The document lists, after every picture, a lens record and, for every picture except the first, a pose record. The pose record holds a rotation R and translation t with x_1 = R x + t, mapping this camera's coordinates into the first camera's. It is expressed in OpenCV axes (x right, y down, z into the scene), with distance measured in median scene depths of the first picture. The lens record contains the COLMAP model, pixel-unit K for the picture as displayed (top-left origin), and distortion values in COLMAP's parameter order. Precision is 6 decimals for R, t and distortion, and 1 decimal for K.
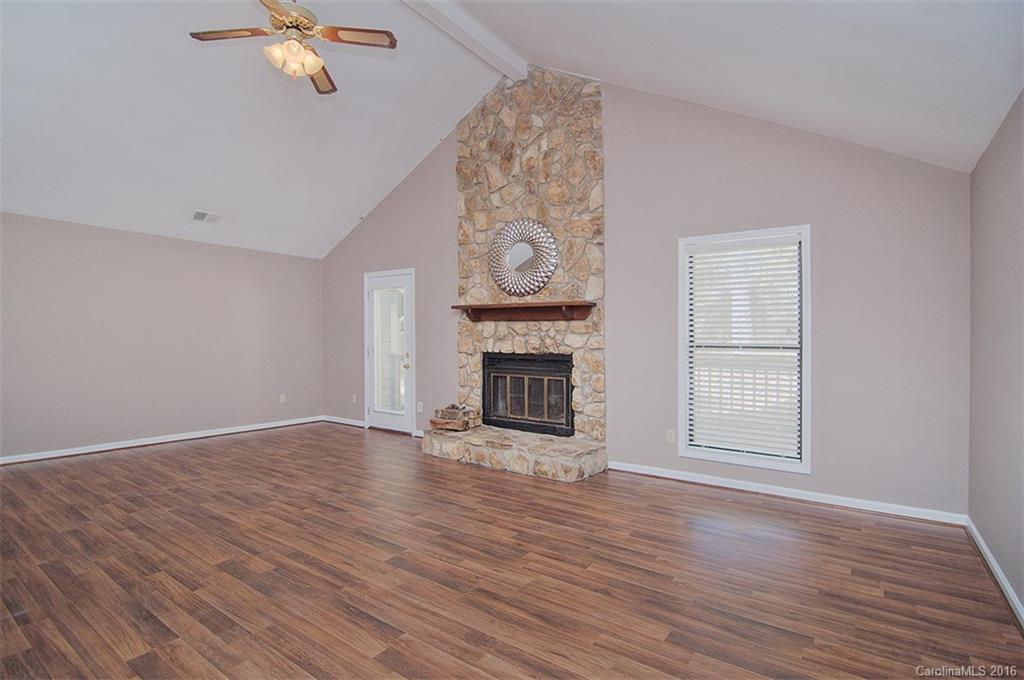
lens RADIAL K [[501.0, 0, 511.0], [0, 501.0, 351.8], [0, 0, 1]] dist [-0.008987, -0.007682]
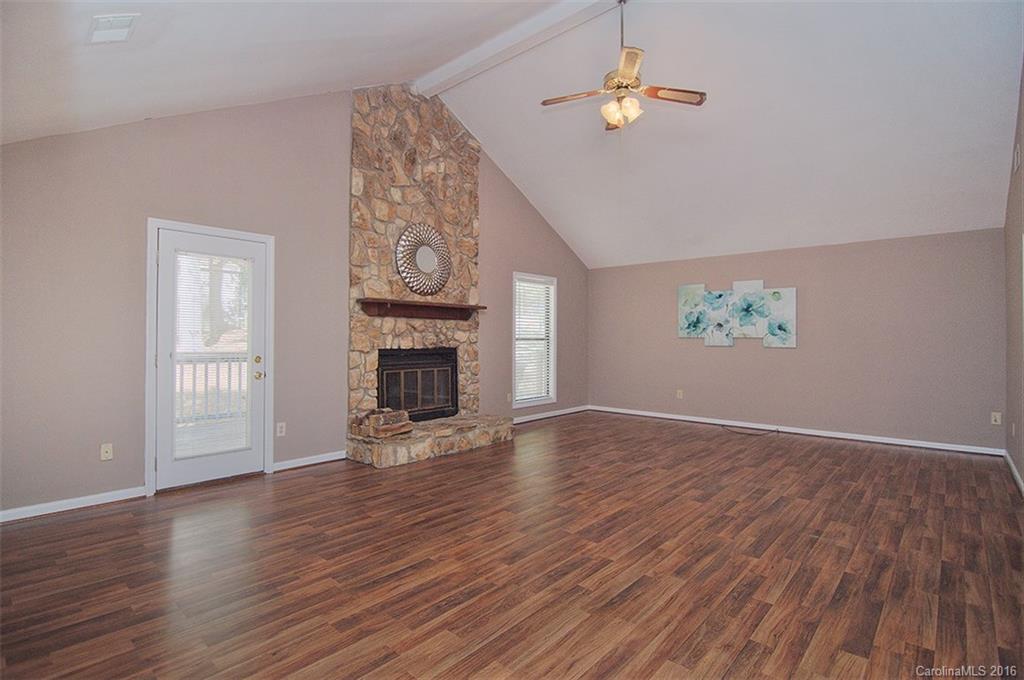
lens RADIAL K [[501.0, 0, 509.8], [0, 501.0, 336.7], [0, 0, 1]] dist [-0.008987, -0.007682]
pose [[0.108191, -0.010209, 0.994078, -1.300174], [0.021363, 0.999740, 0.007942, -0.033839], [-0.993901, 0.020377, 0.108381, 0.882212]]
